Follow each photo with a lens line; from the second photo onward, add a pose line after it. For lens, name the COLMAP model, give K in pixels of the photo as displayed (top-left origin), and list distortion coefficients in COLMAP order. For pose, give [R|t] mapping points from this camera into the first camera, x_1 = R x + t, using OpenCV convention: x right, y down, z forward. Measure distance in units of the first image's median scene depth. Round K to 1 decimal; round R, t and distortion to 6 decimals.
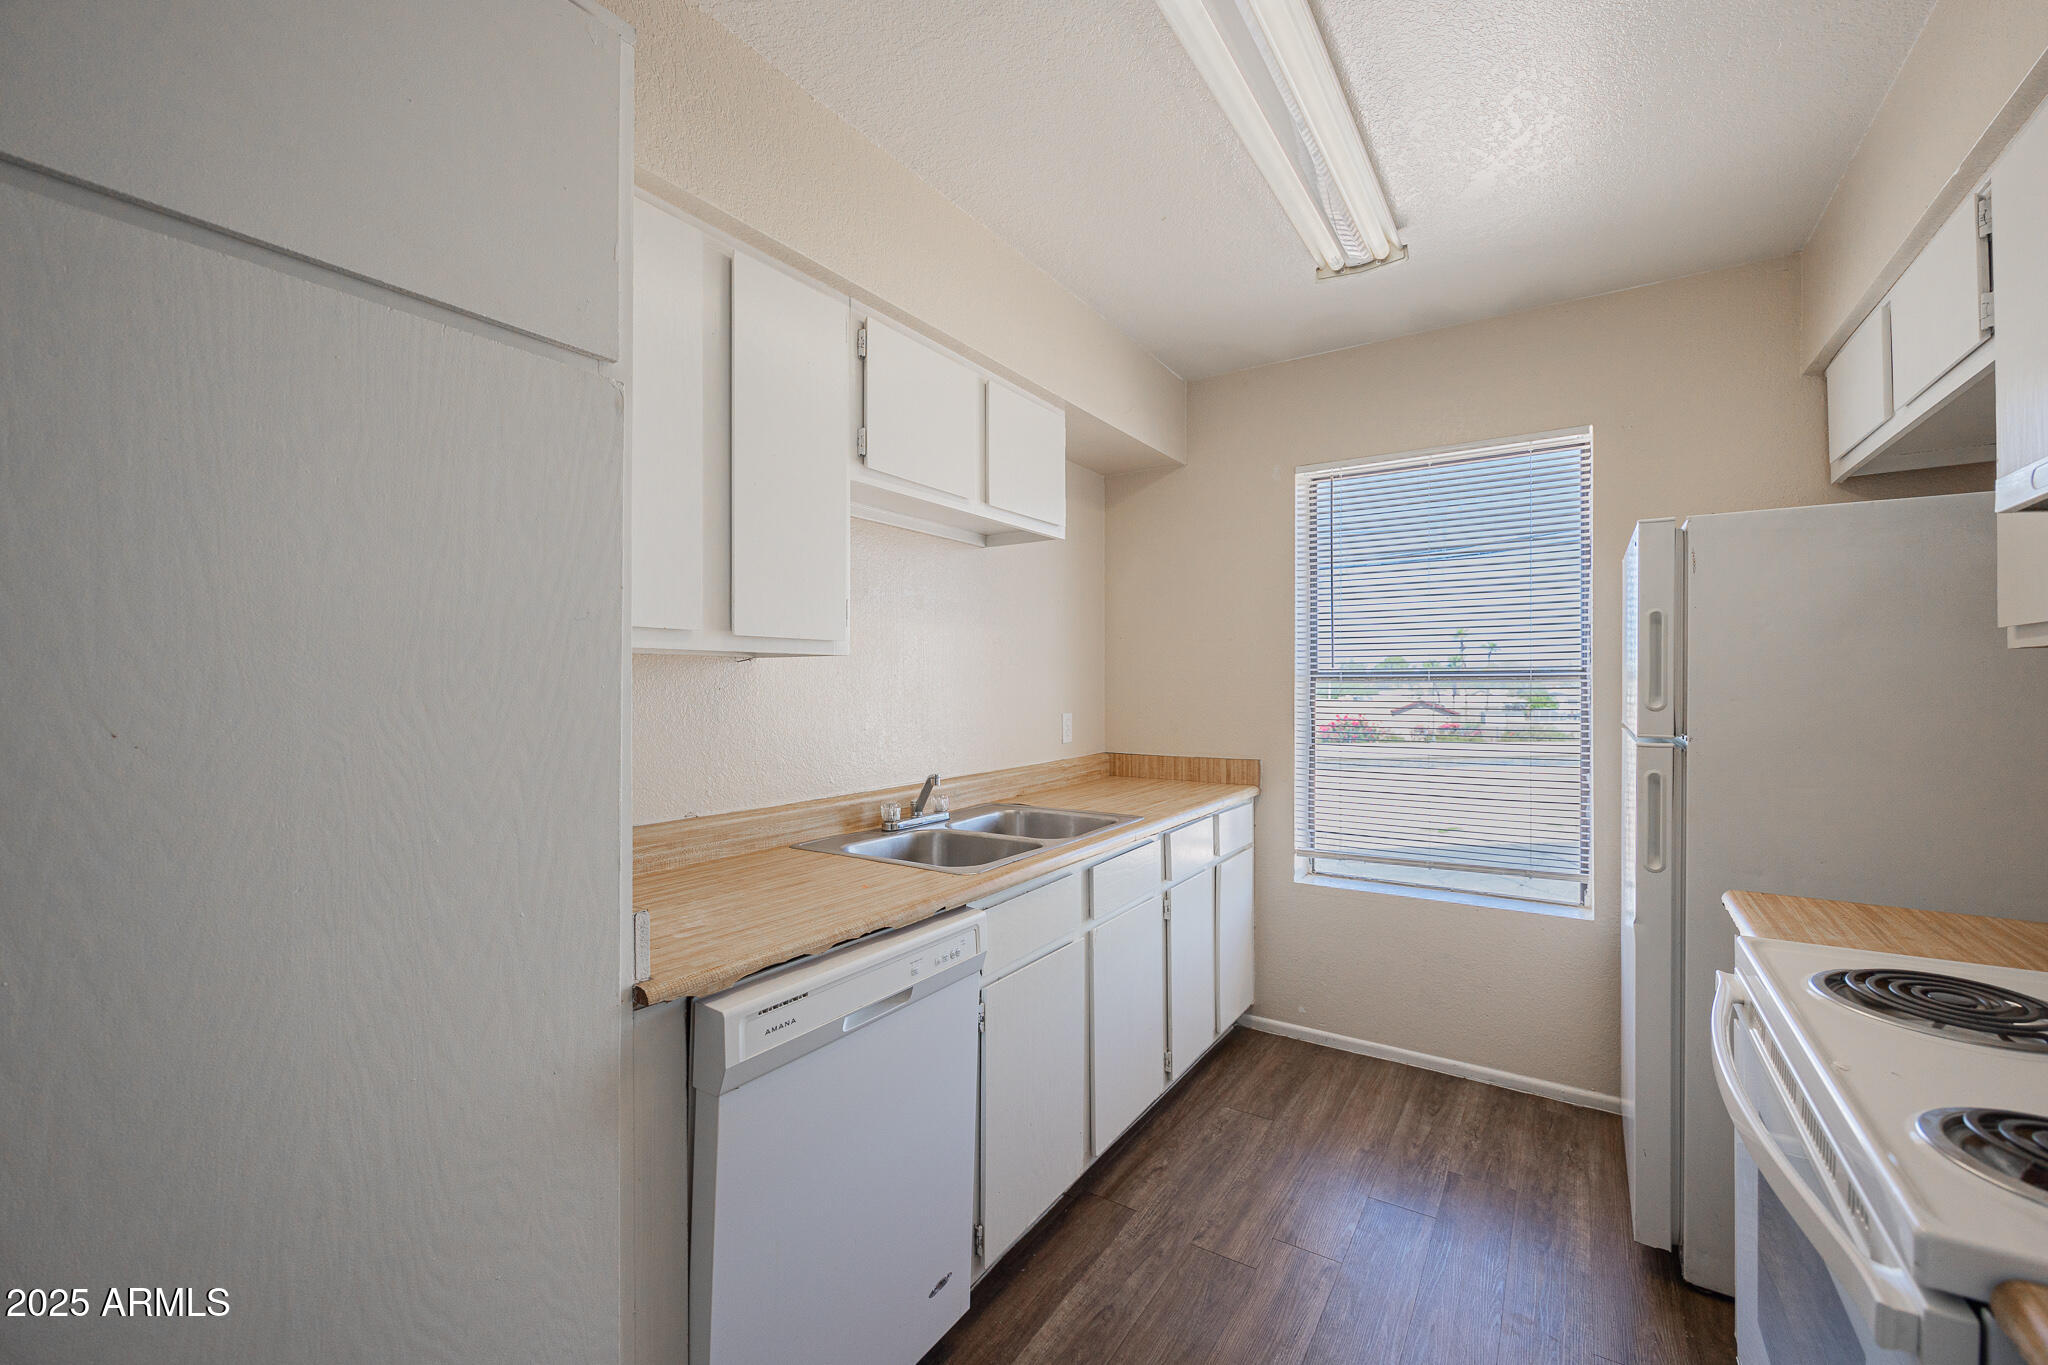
lens RADIAL K [[848.7, 0, 1035.5], [0, 848.7, 680.3], [0, 0, 1]] dist [-0.002957, 0.000449]
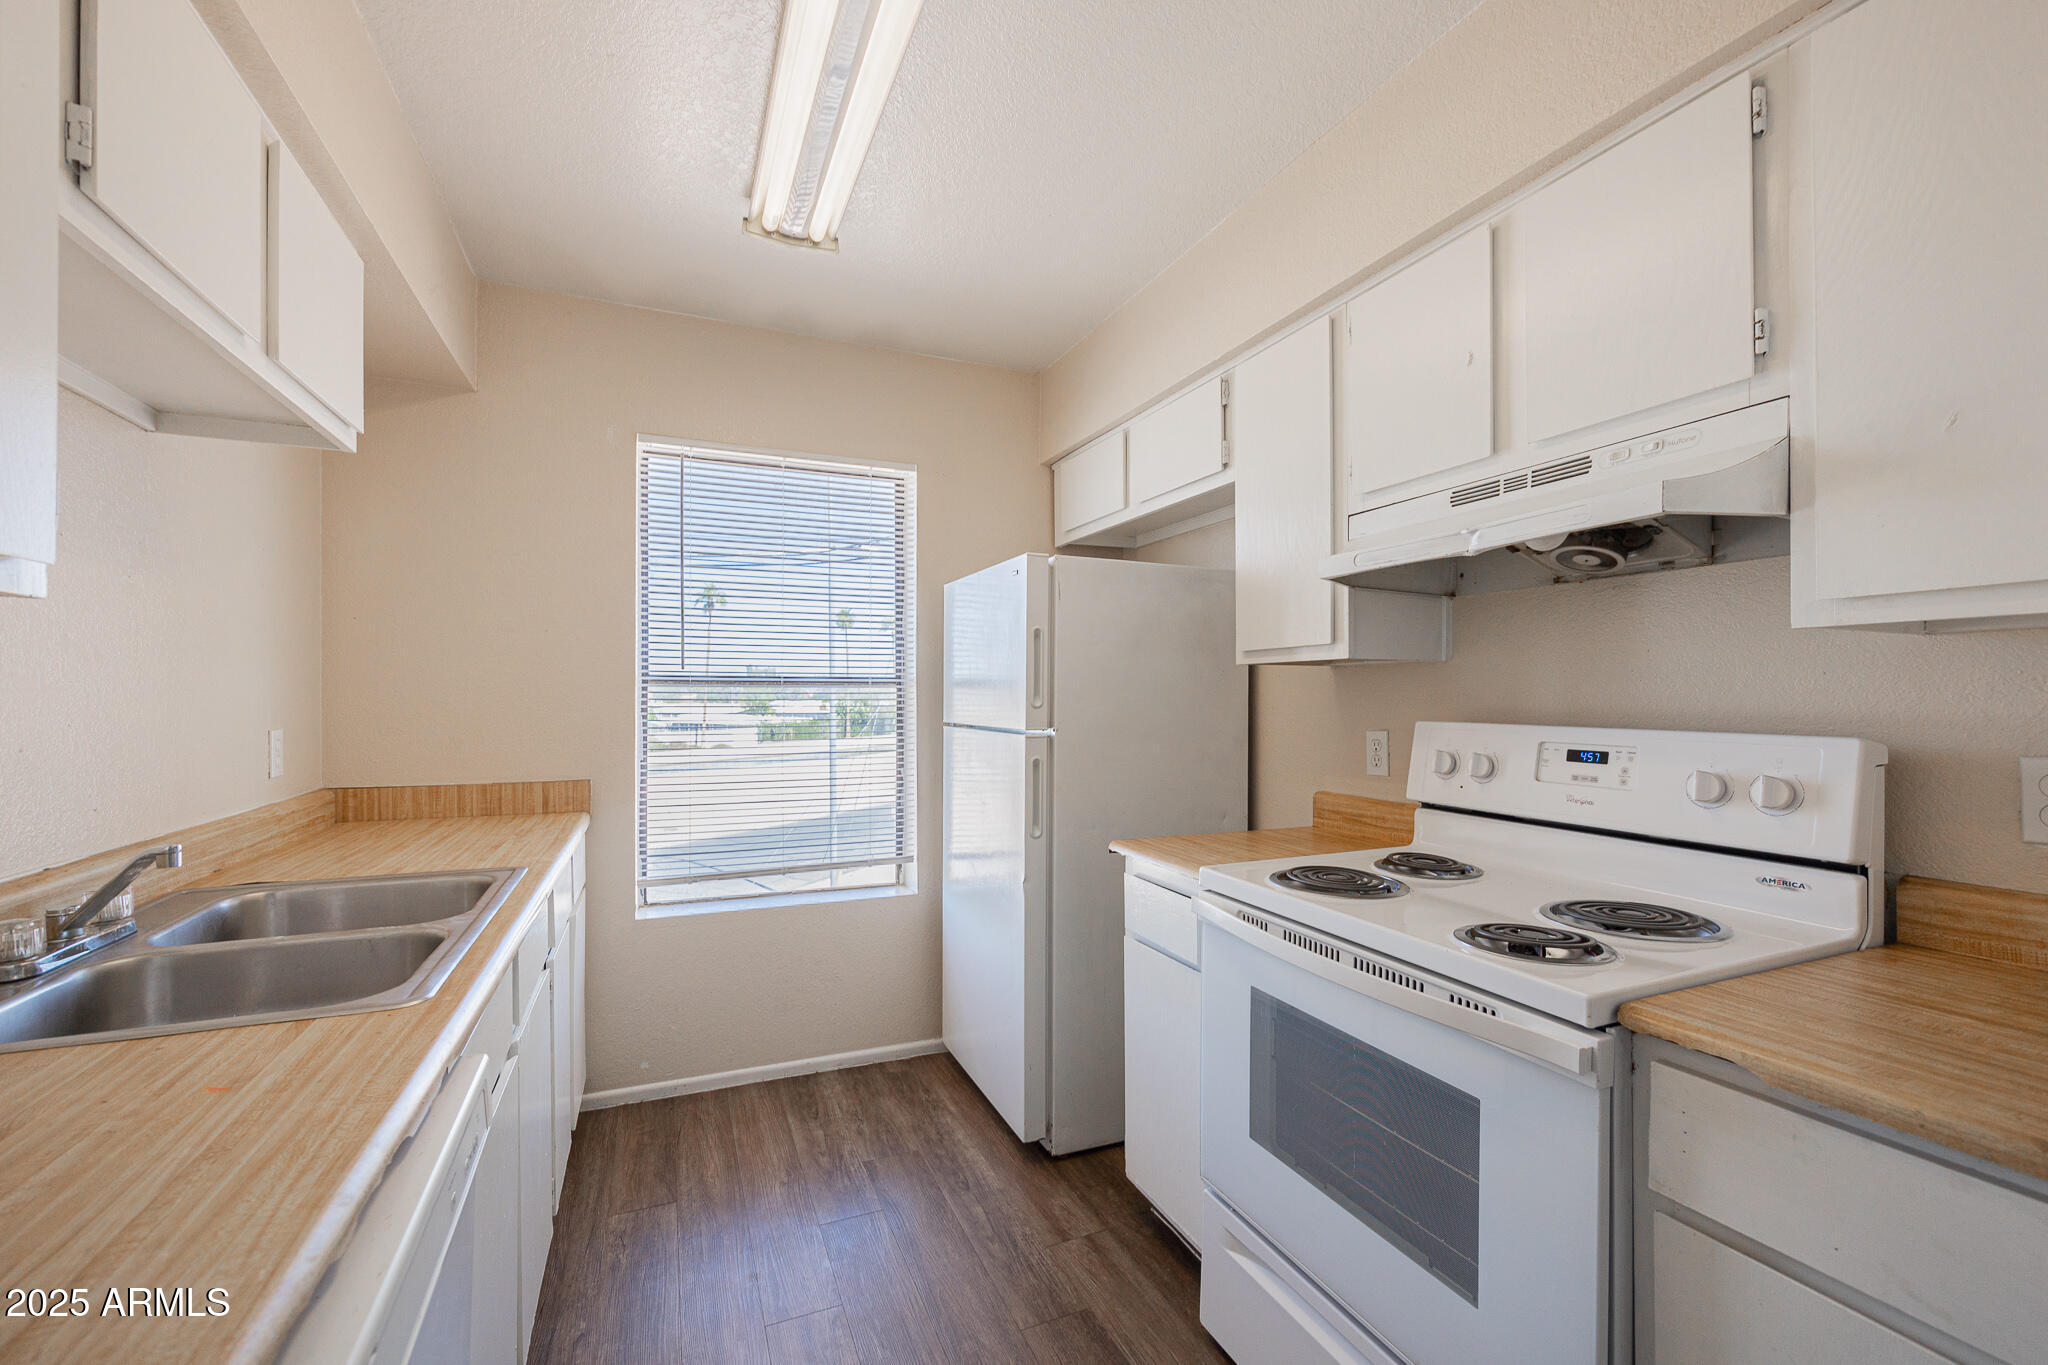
lens RADIAL K [[848.7, 0, 1036.3], [0, 848.7, 697.9], [0, 0, 1]] dist [-0.002957, 0.000449]
pose [[0.547033, 0.001784, 0.837109, -0.226081], [-0.005134, 0.999986, 0.001224, 0.014284], [-0.837096, -0.004968, 0.547034, 0.235594]]
